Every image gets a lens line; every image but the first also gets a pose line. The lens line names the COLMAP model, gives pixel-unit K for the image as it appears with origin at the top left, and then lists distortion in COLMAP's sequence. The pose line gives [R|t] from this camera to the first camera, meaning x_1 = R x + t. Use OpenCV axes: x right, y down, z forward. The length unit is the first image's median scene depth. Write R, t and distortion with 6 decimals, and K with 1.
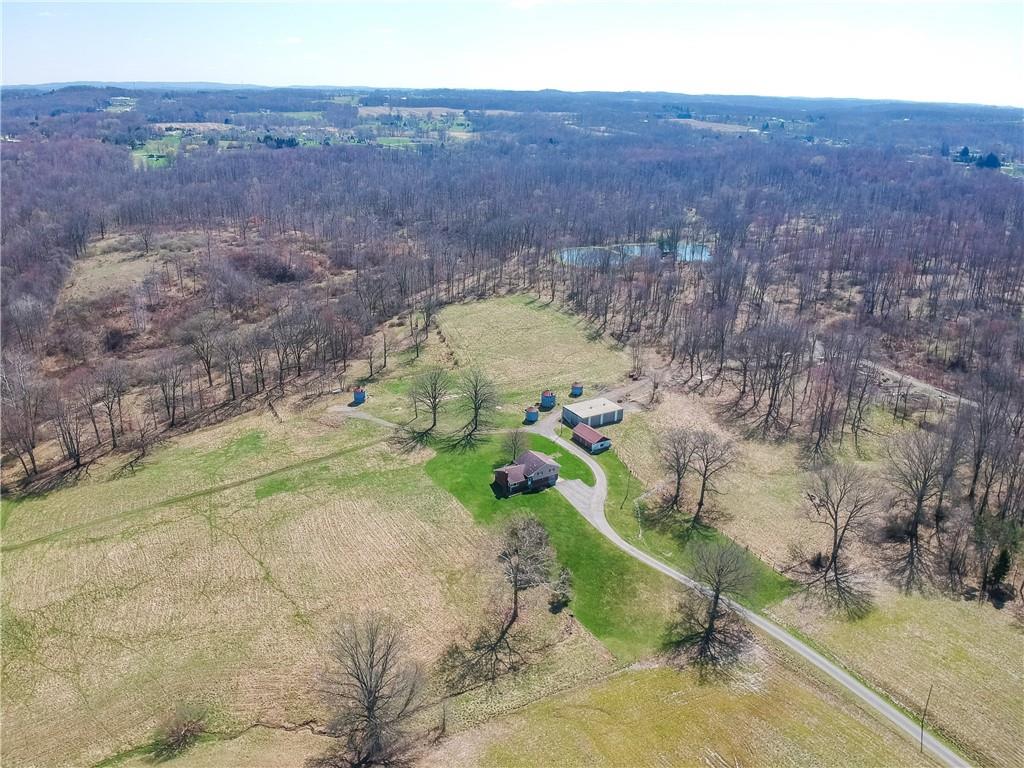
lens RADIAL K [[756.0, 0, 512.0], [0, 756.0, 384.0], [0, 0, 1]] dist [0.078054, -0.156736]
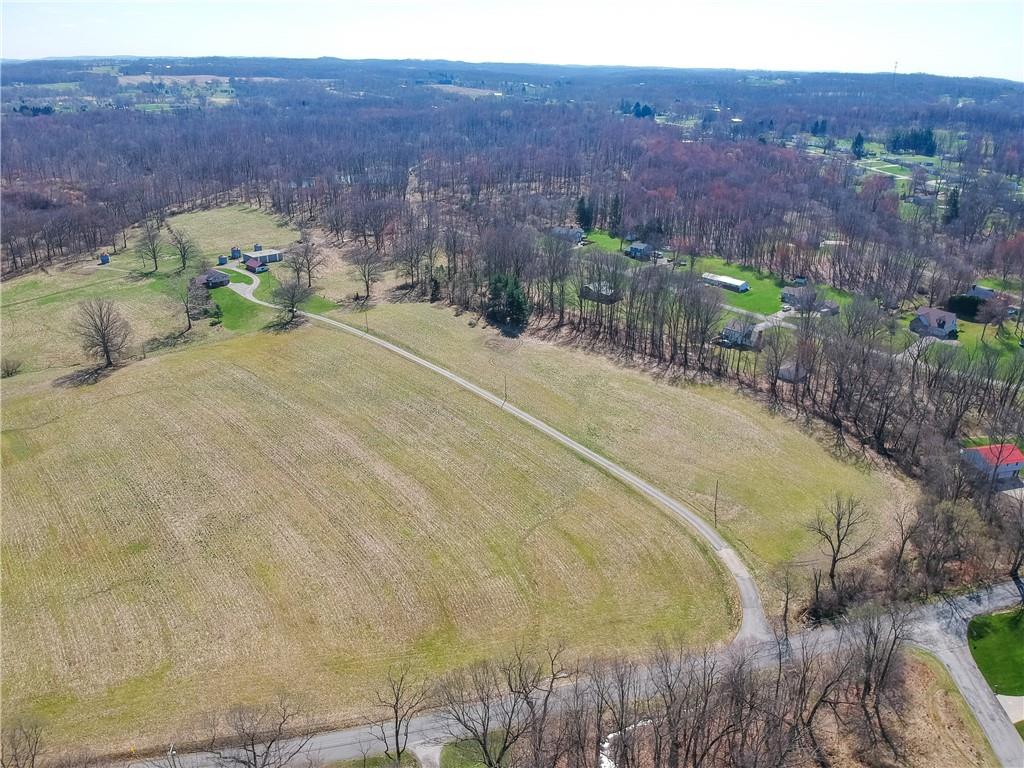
lens RADIAL K [[756.0, 0, 512.0], [0, 756.0, 384.0], [0, 0, 1]] dist [0.078054, -0.156736]
pose [[0.967916, -0.098248, 0.231270, 0.155887], [0.089920, 0.994872, 0.046306, 0.200255], [-0.234634, -0.024024, 0.971787, -0.506017]]
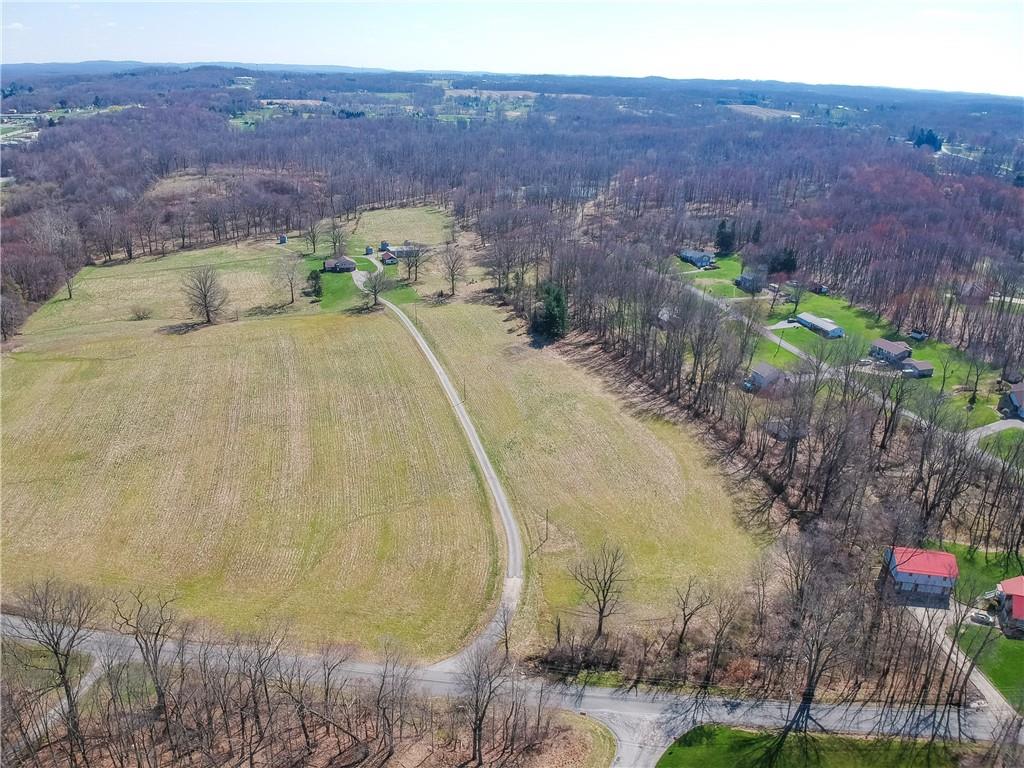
lens RADIAL K [[756.0, 0, 512.0], [0, 756.0, 384.0], [0, 0, 1]] dist [0.078054, -0.156736]
pose [[0.988146, 0.067842, -0.137714, 0.449607], [-0.065754, 0.997642, 0.019656, 0.213047], [0.138723, -0.010368, 0.990277, -0.525984]]
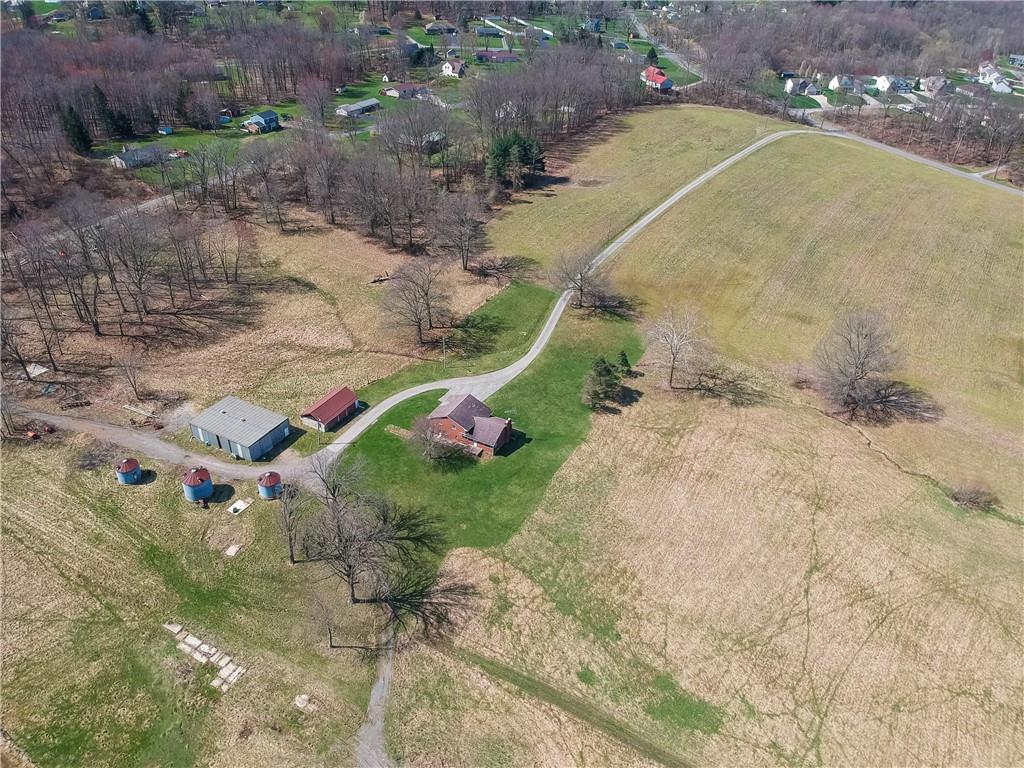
lens RADIAL K [[756.0, 0, 512.0], [0, 756.0, 384.0], [0, 0, 1]] dist [0.078054, -0.156736]
pose [[-0.513581, -0.504240, 0.694245, -0.310125], [0.280450, 0.666018, 0.691207, -0.260263], [-0.810914, 0.549692, -0.200640, 0.659873]]
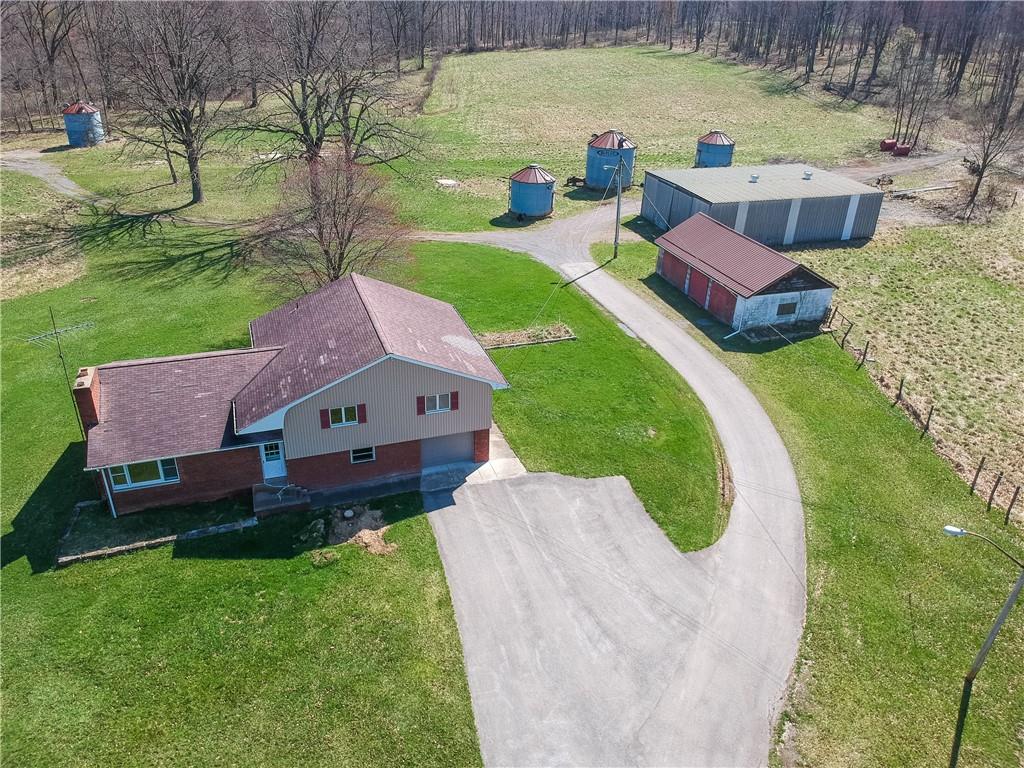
lens RADIAL K [[756.0, 0, 512.0], [0, 756.0, 384.0], [0, 0, 1]] dist [0.078054, -0.156736]
pose [[0.976120, 0.111419, -0.186482, 0.056942], [-0.089293, 0.988365, 0.123129, 0.053820], [0.198031, -0.103537, 0.974712, 0.512168]]
